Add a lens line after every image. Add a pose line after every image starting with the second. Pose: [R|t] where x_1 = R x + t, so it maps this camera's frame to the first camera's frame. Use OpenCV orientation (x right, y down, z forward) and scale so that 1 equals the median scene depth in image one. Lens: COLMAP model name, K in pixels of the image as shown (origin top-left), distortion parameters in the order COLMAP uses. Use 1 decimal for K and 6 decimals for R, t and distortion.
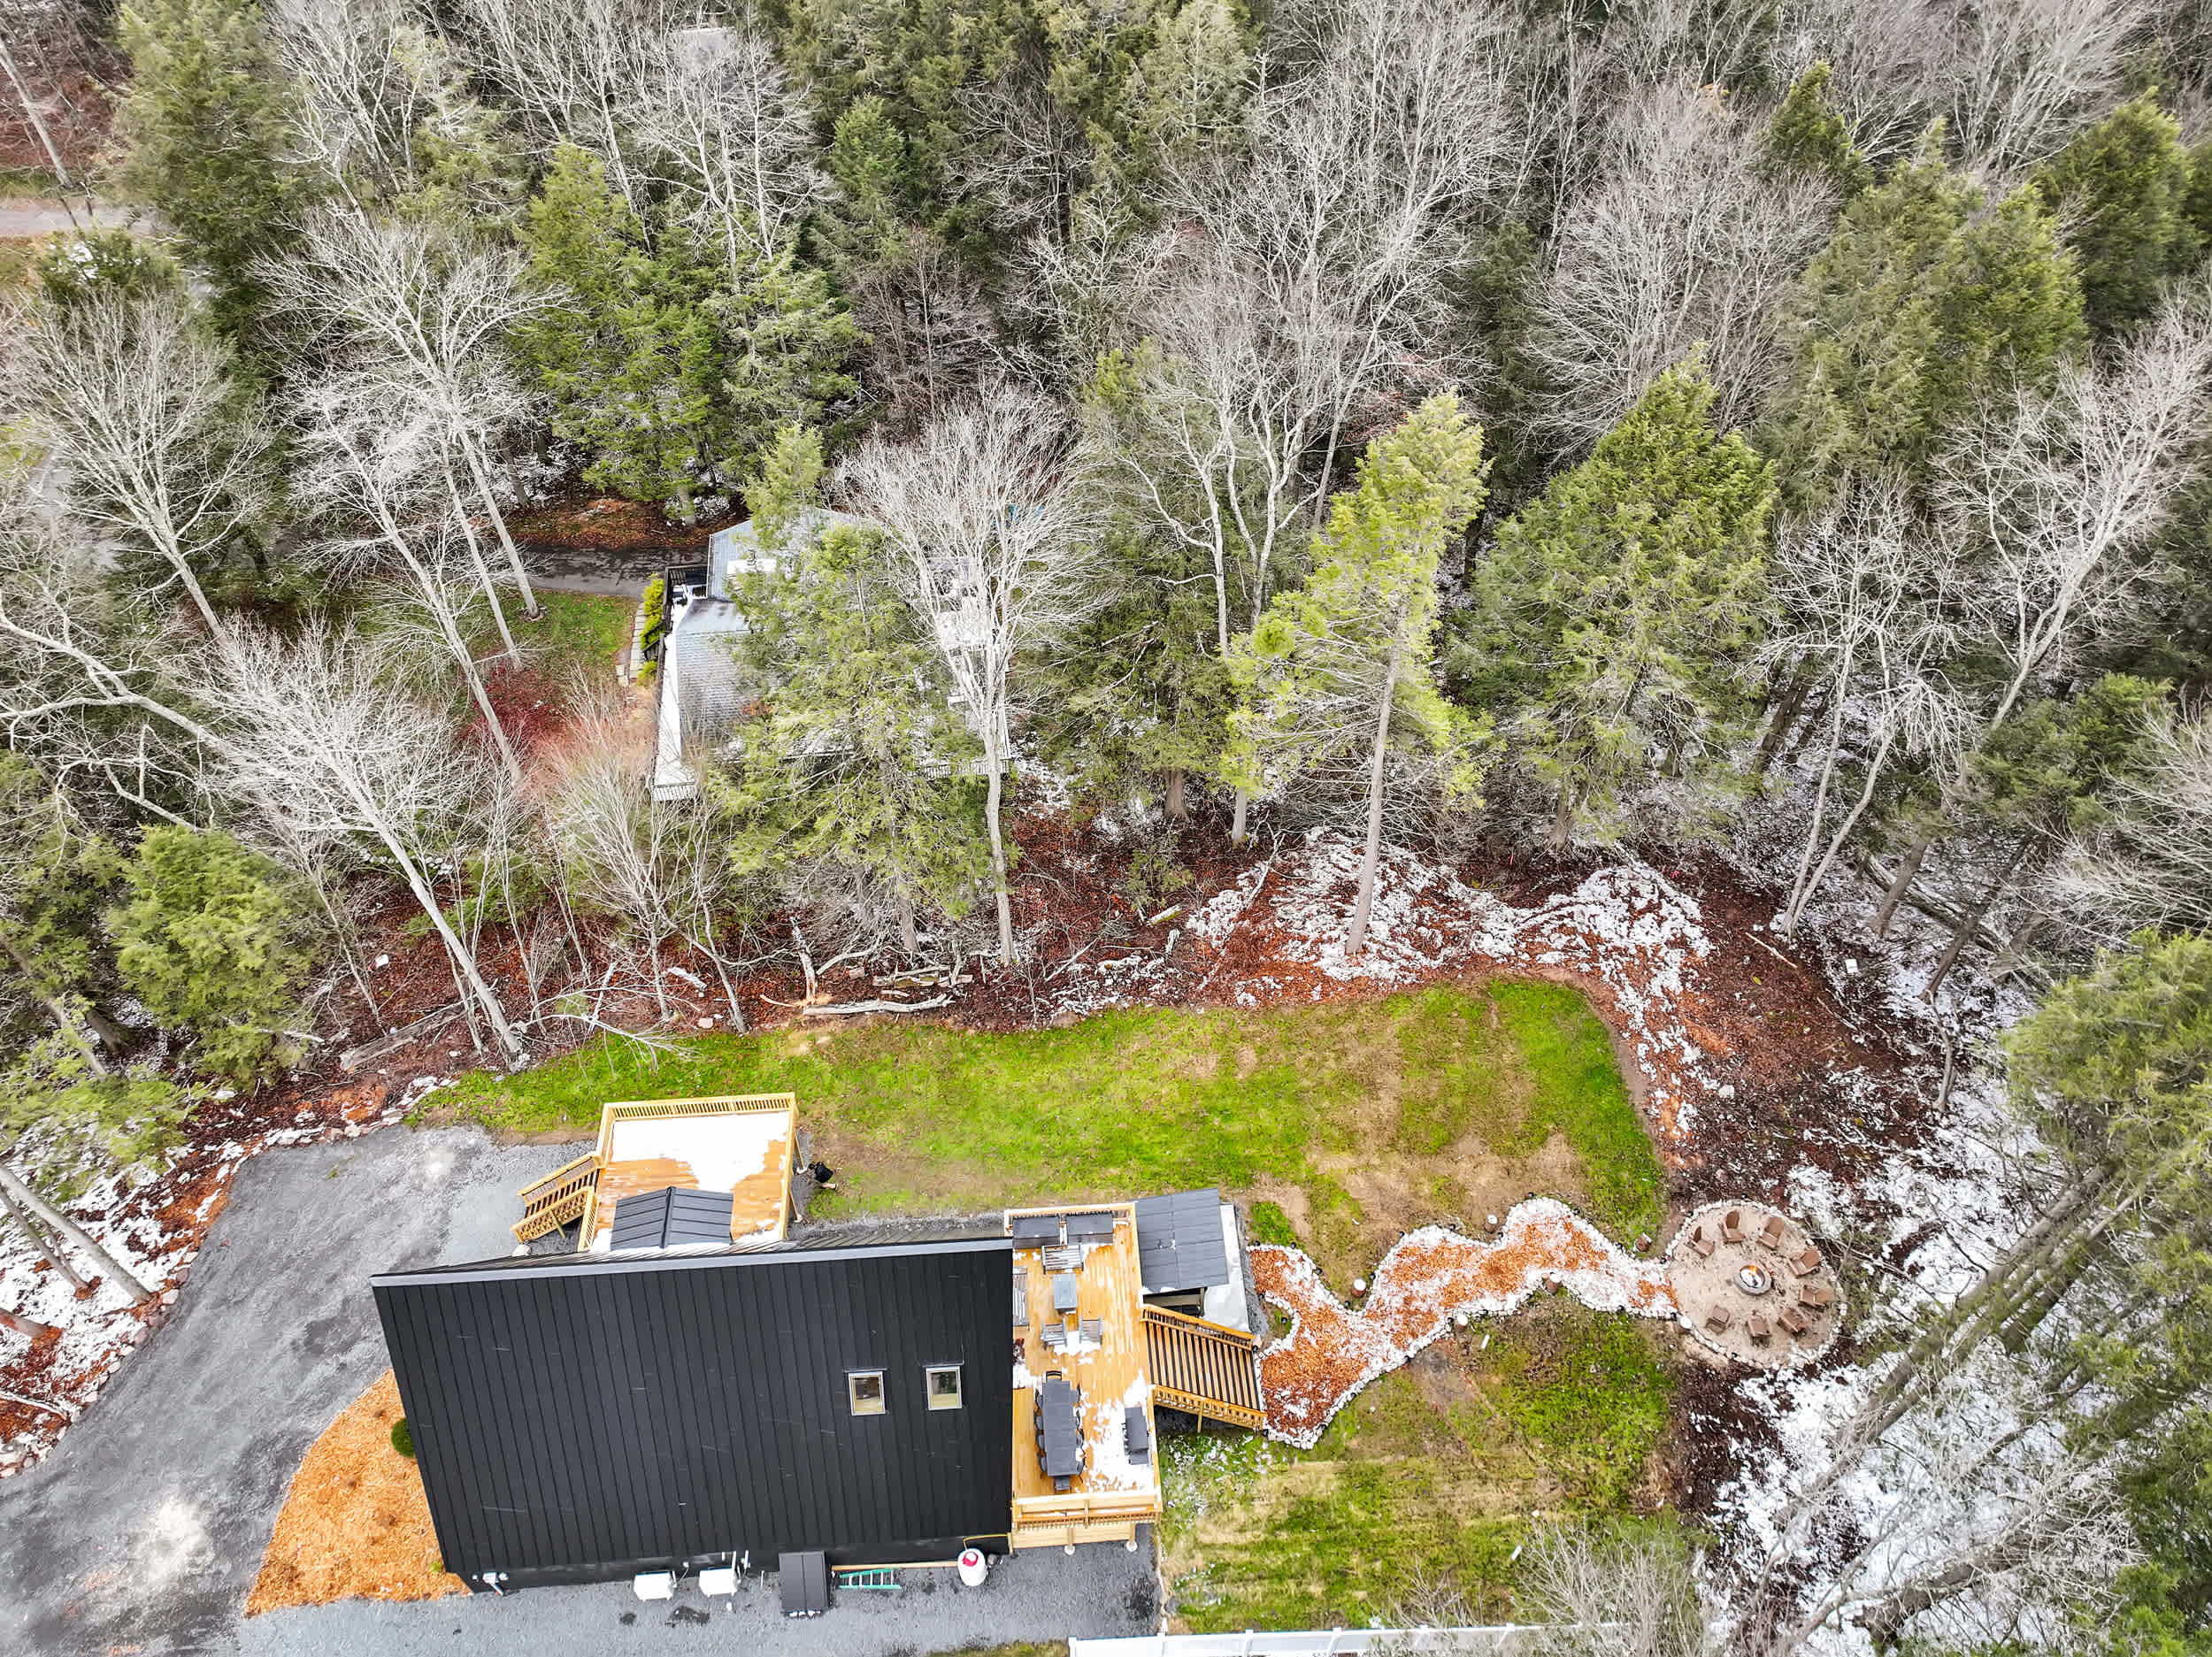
lens RADIAL K [[1563.4, 0, 1106.0], [0, 1563.4, 828.5], [0, 0, 1]] dist [-0.001783, 0.020655]
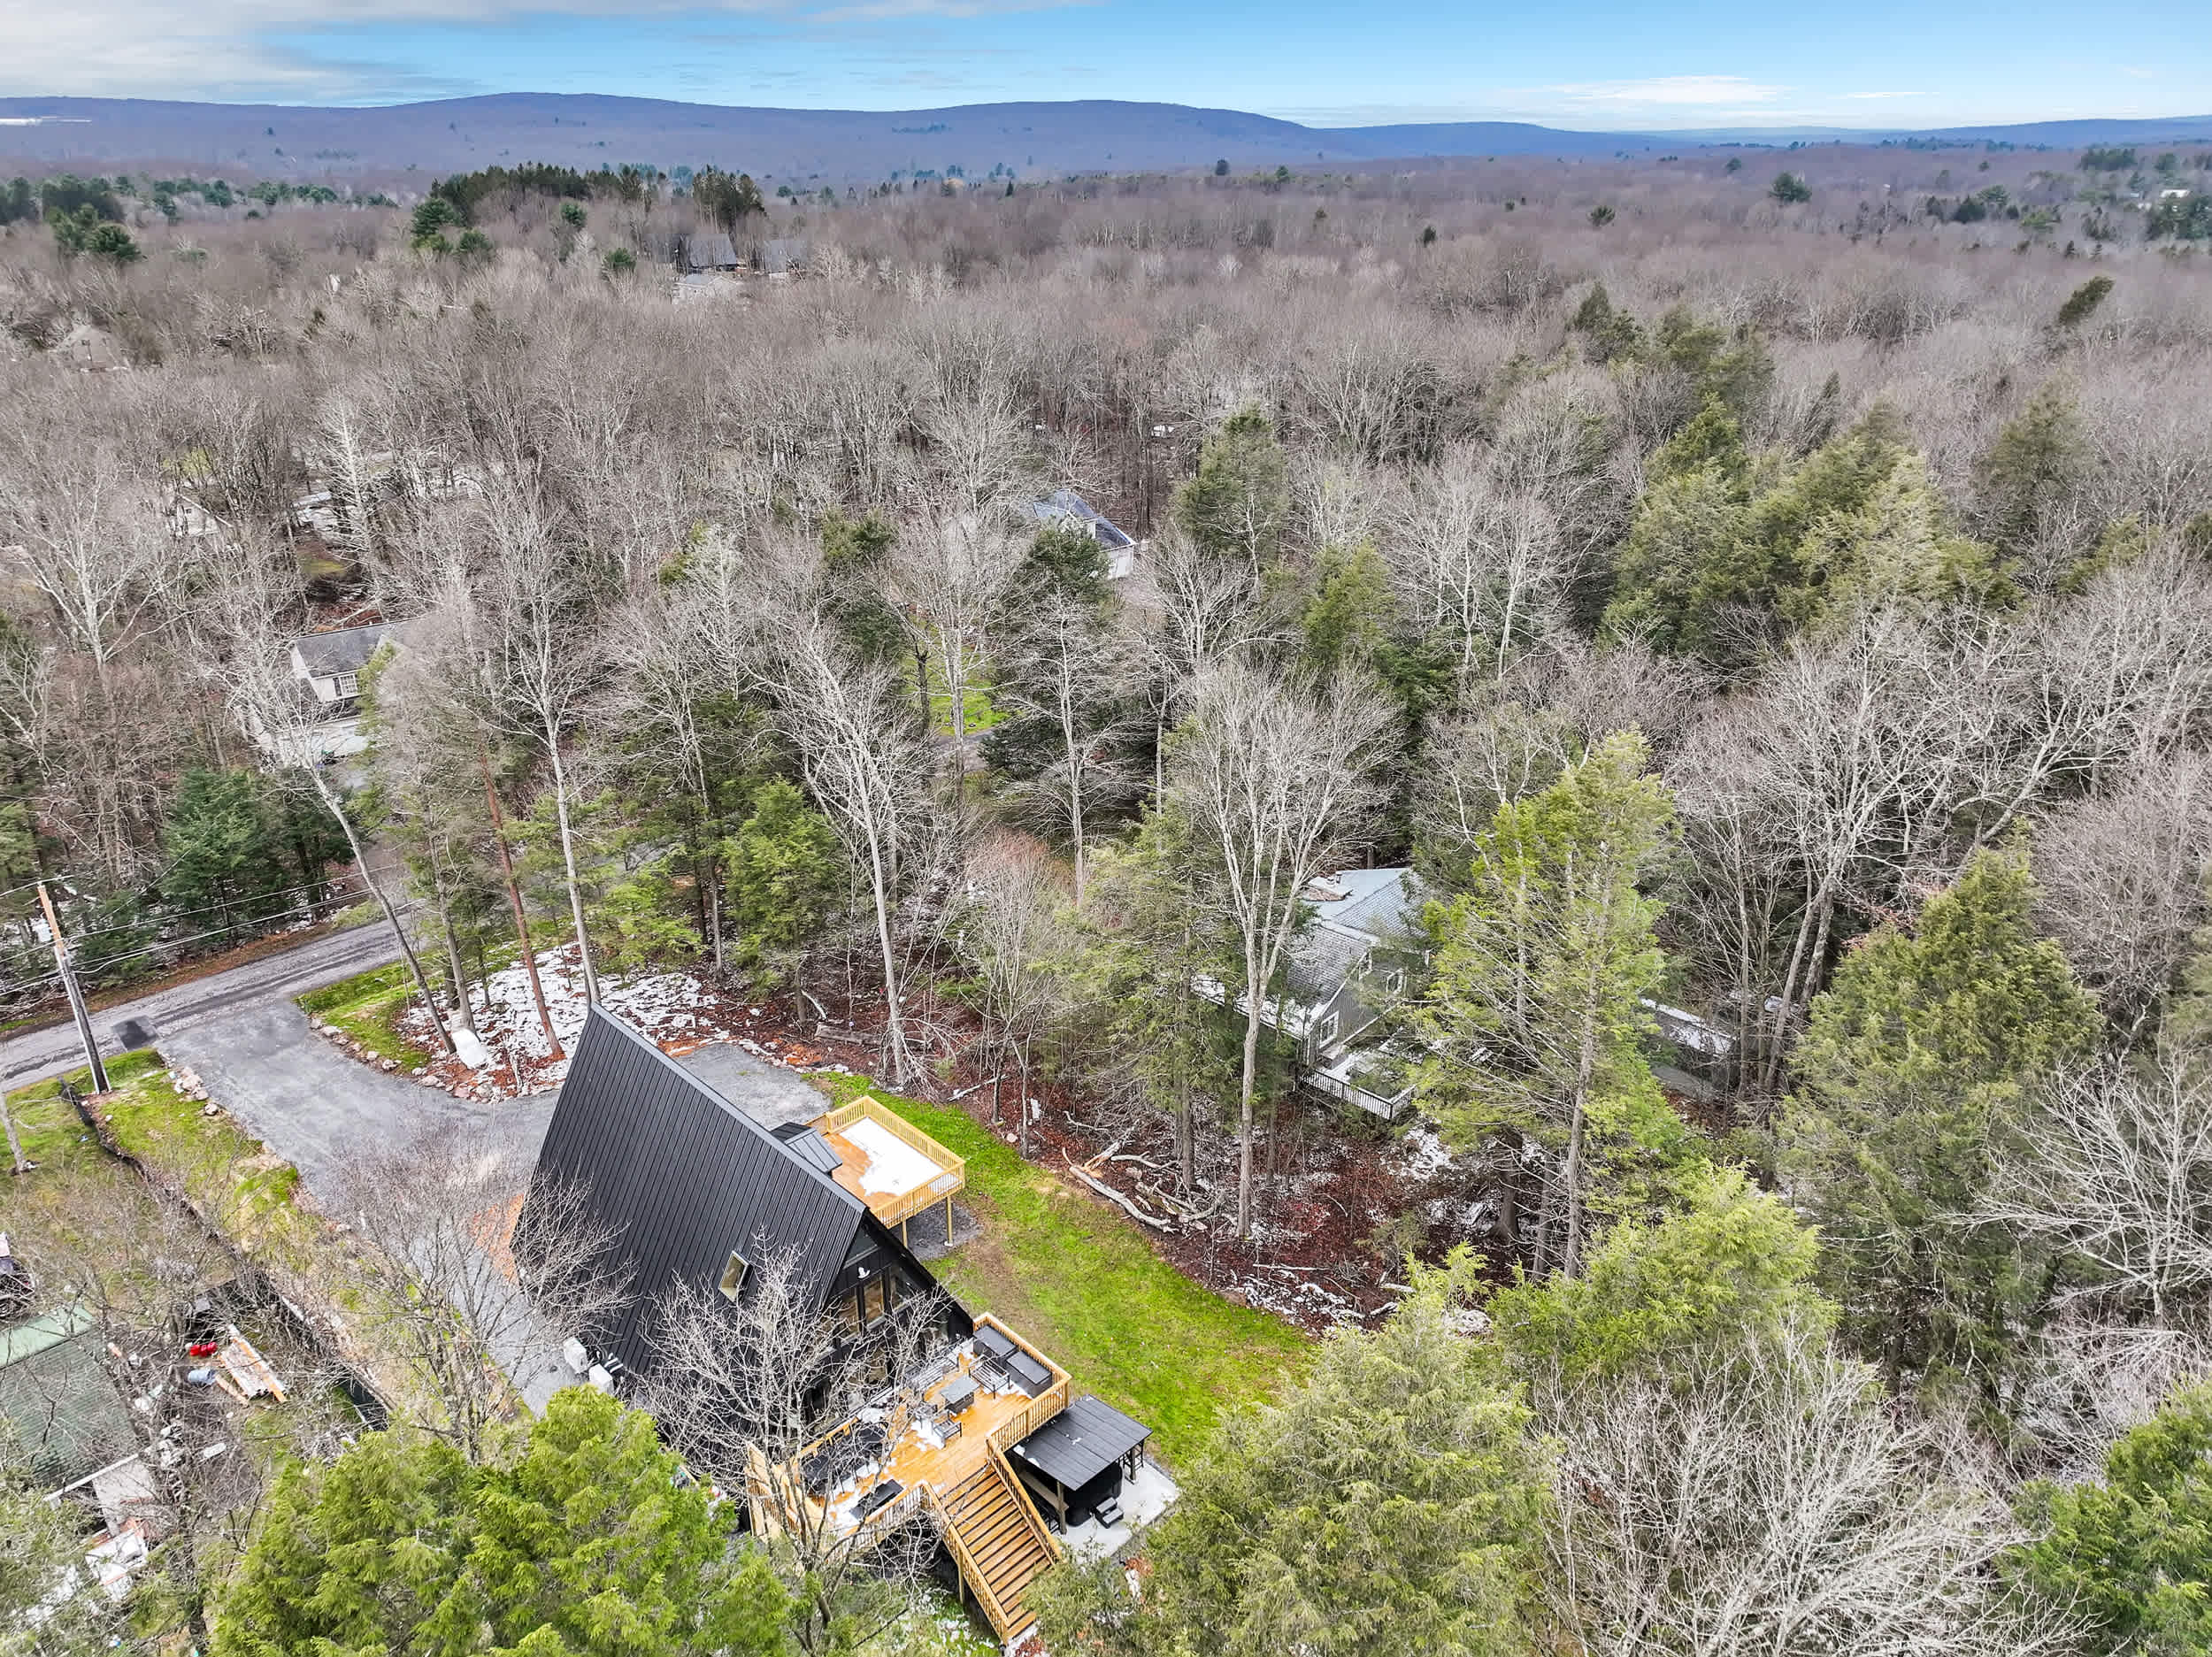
lens RADIAL K [[1563.4, 0, 1106.0], [0, 1563.4, 828.5], [0, 0, 1]] dist [-0.001783, 0.020655]
pose [[0.653288, 0.312603, -0.689561, 0.566505], [-0.560261, 0.812203, -0.162588, 0.096779], [0.509238, 0.492550, 0.705741, 0.122064]]
